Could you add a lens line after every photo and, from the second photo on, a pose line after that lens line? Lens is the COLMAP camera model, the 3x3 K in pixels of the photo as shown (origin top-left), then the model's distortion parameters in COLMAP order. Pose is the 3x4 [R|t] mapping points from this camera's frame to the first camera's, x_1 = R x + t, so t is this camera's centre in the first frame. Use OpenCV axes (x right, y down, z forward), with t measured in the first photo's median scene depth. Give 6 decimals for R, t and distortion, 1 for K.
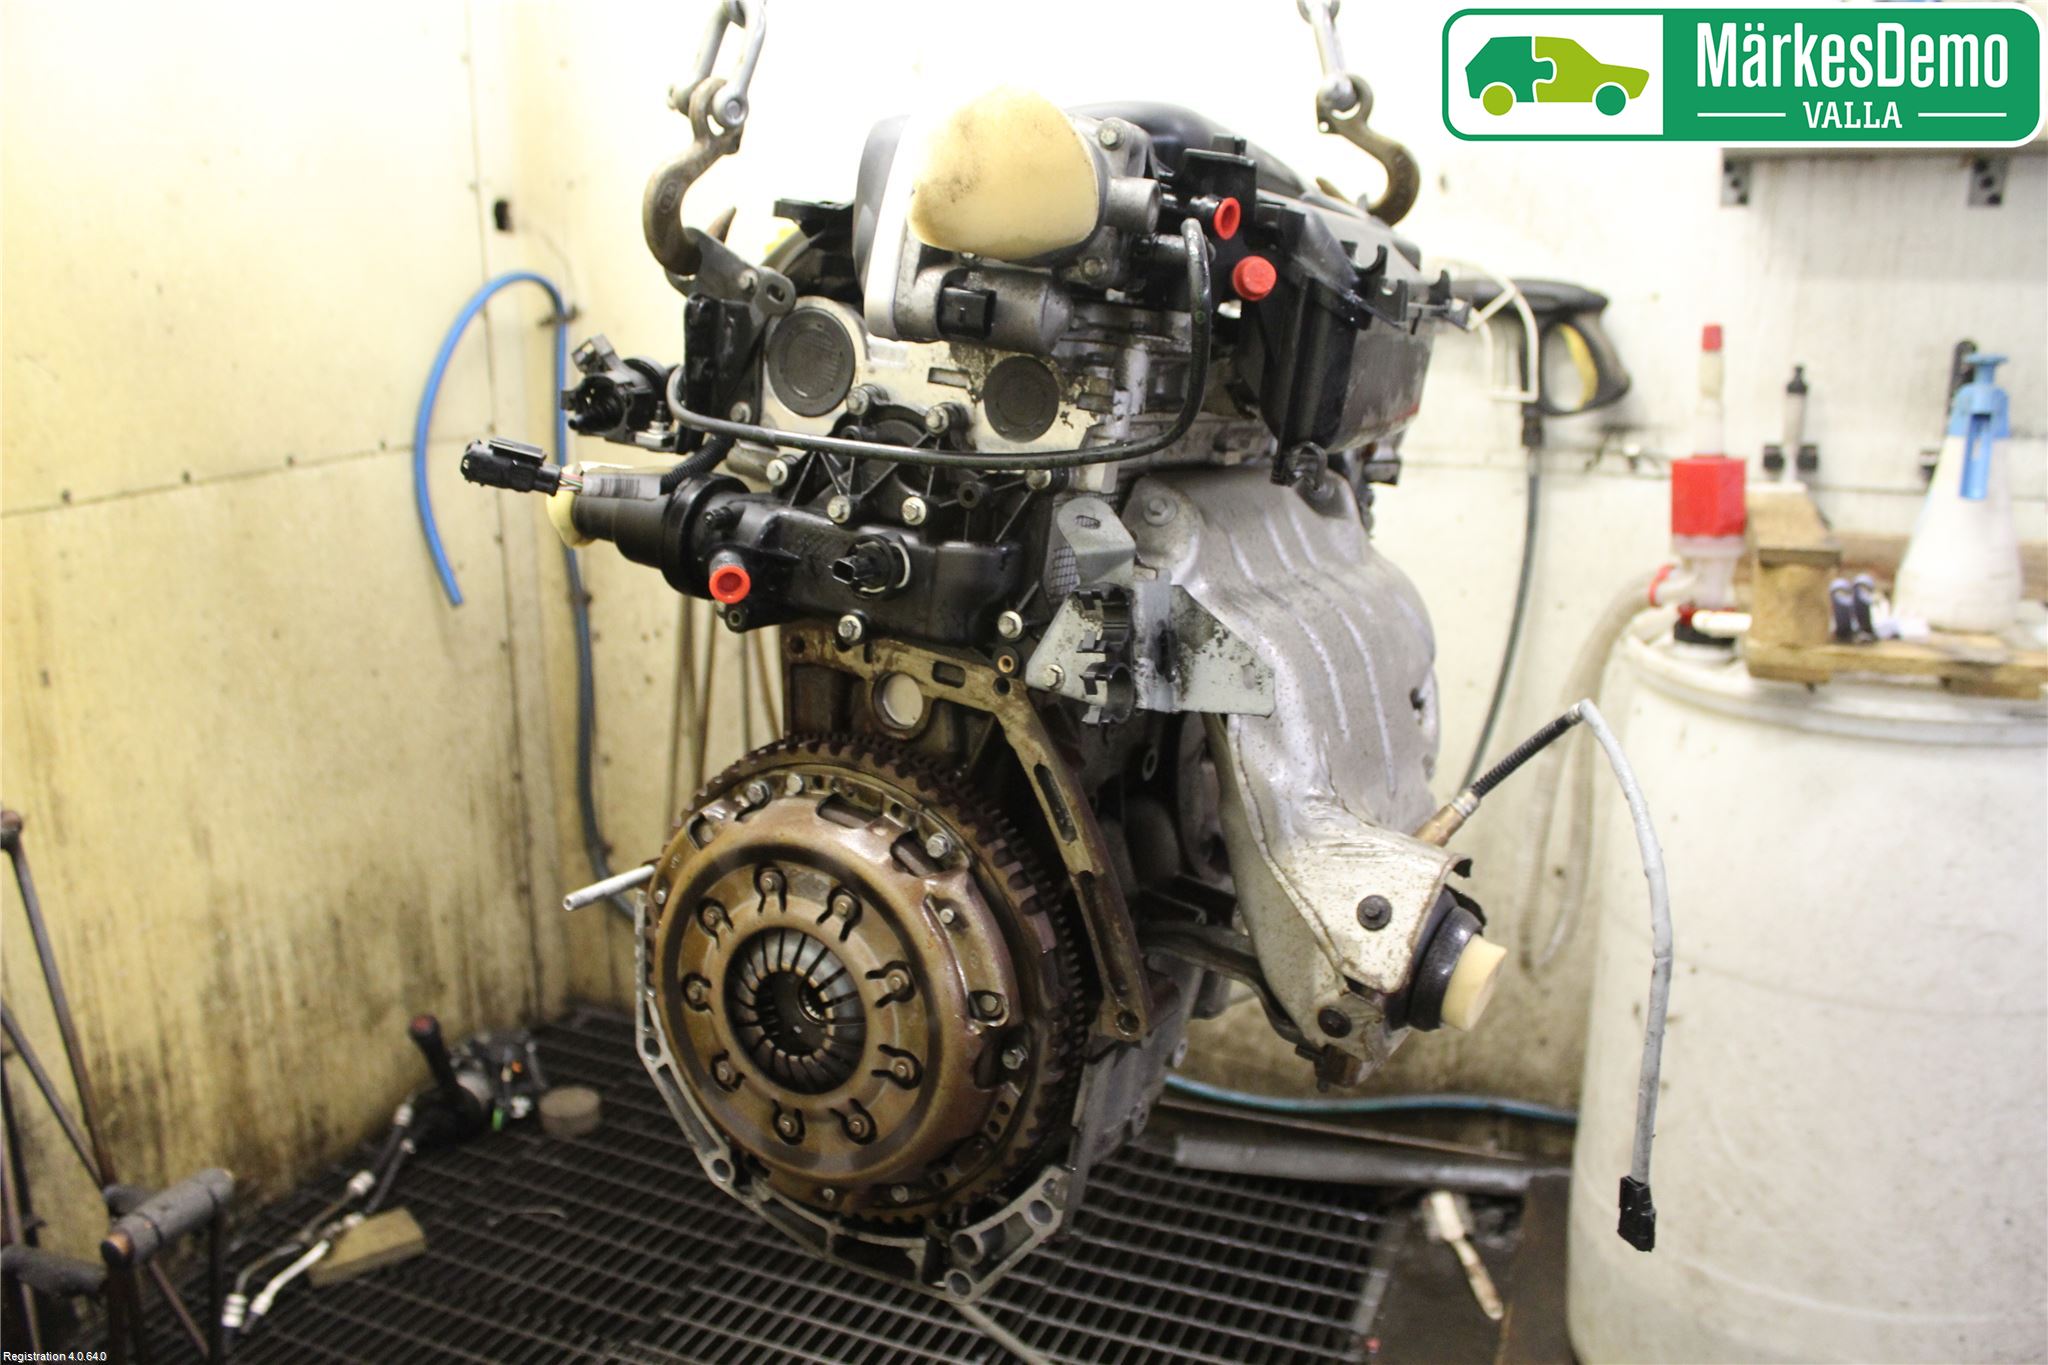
lens RADIAL K [[1707.2, 0, 1024.0], [0, 1707.2, 682.5], [0, 0, 1]] dist [-0.157479, 0.141576]
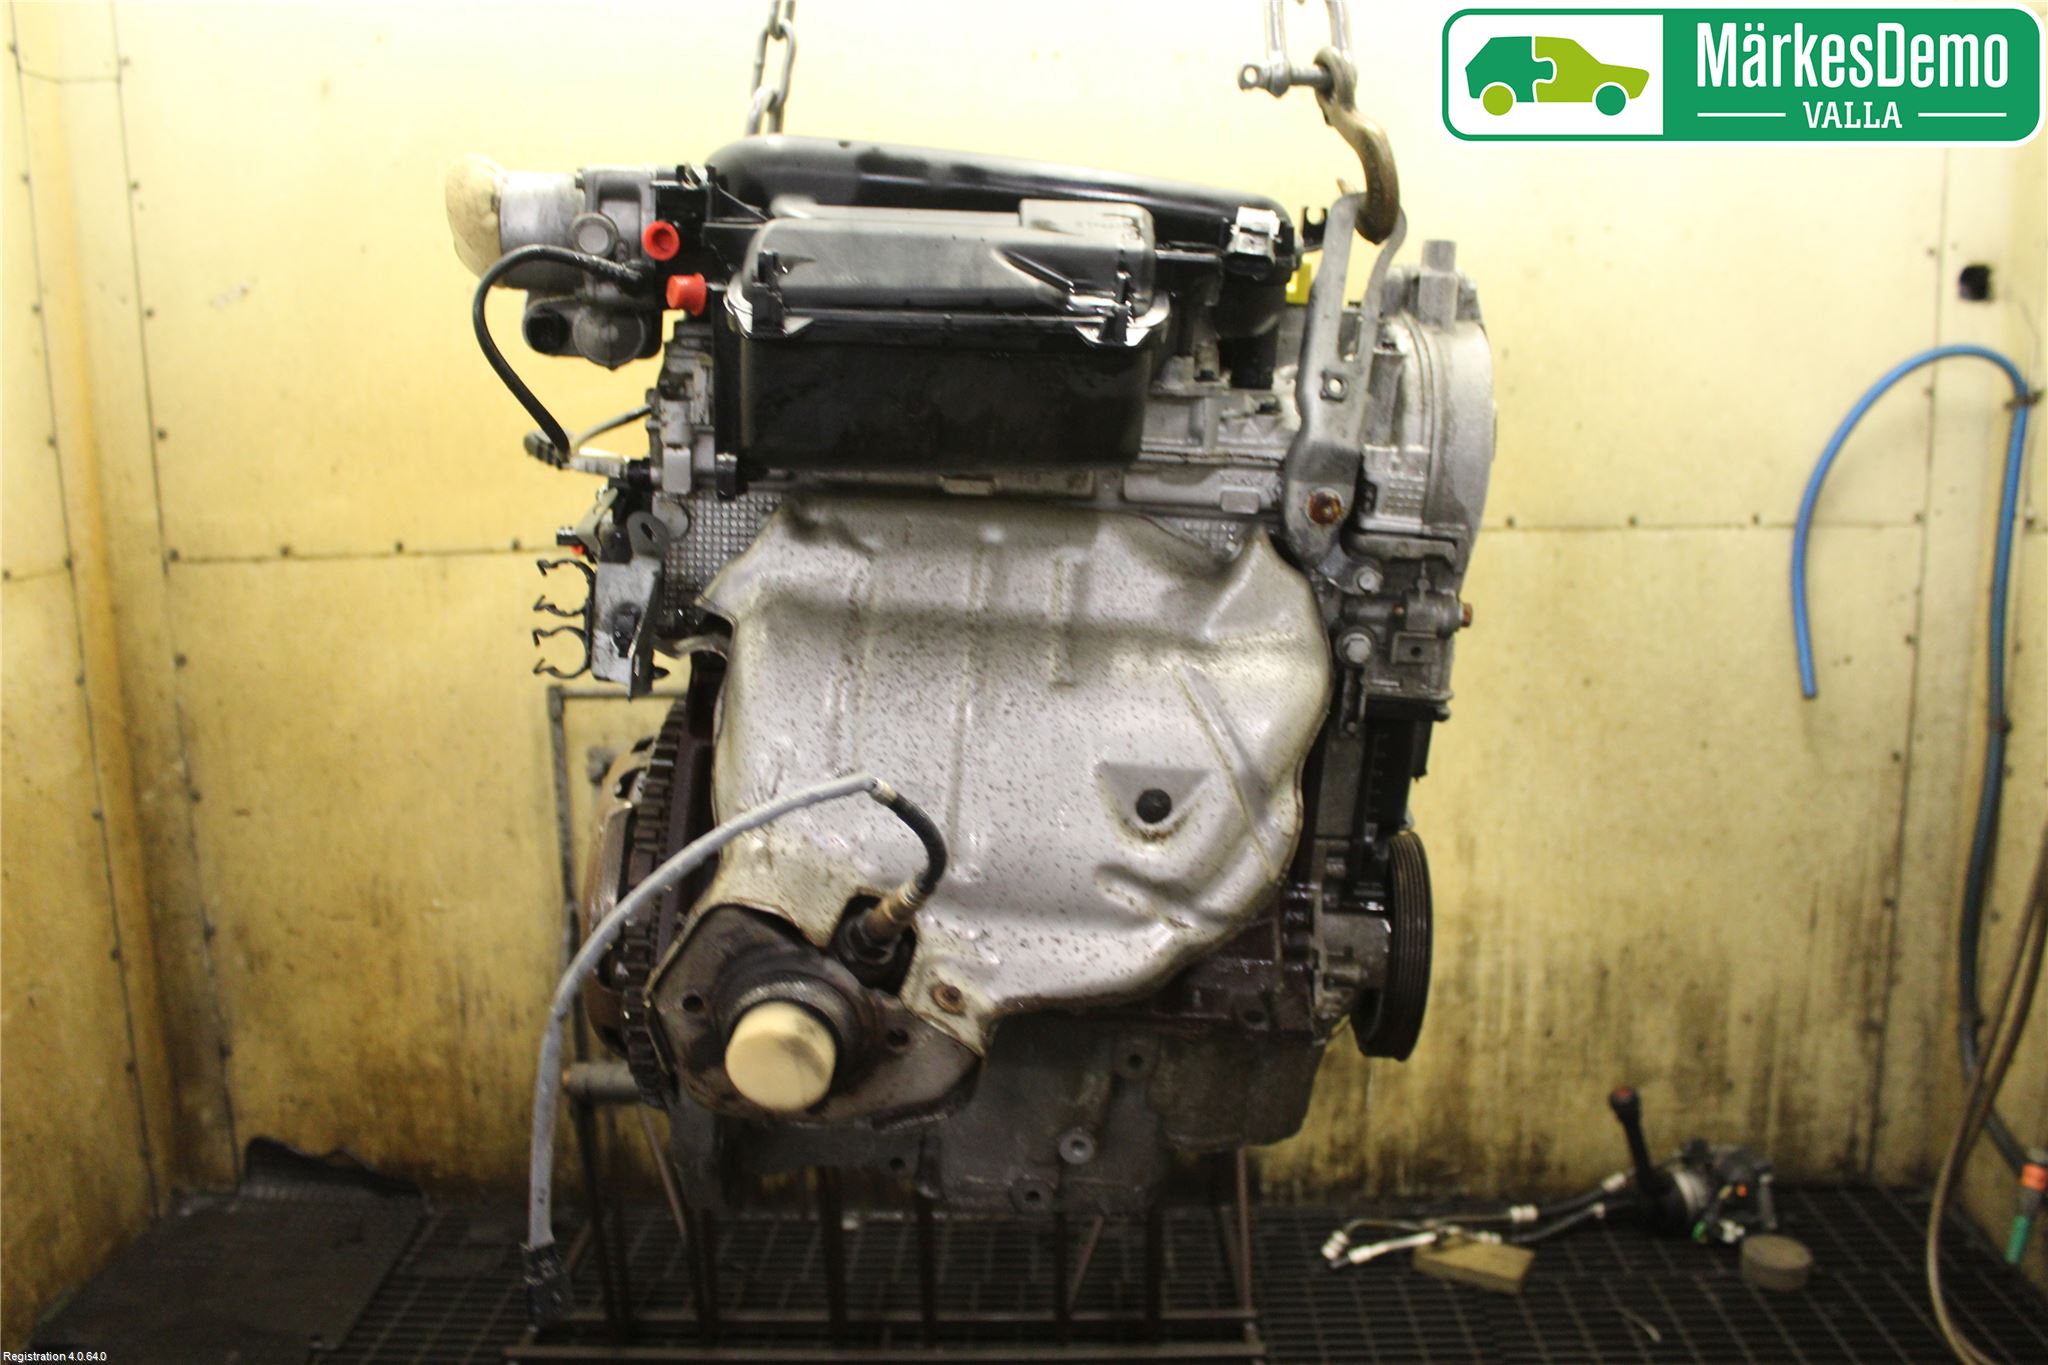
lens RADIAL K [[1707.2, 0, 1024.0], [0, 1707.2, 682.5], [0, 0, 1]] dist [-0.157479, 0.141576]
pose [[0.351211, 0.159455, -0.922619, 0.377234], [-0.213358, 0.973096, 0.086960, -0.042006], [0.911663, 0.166307, 0.375783, 0.257344]]
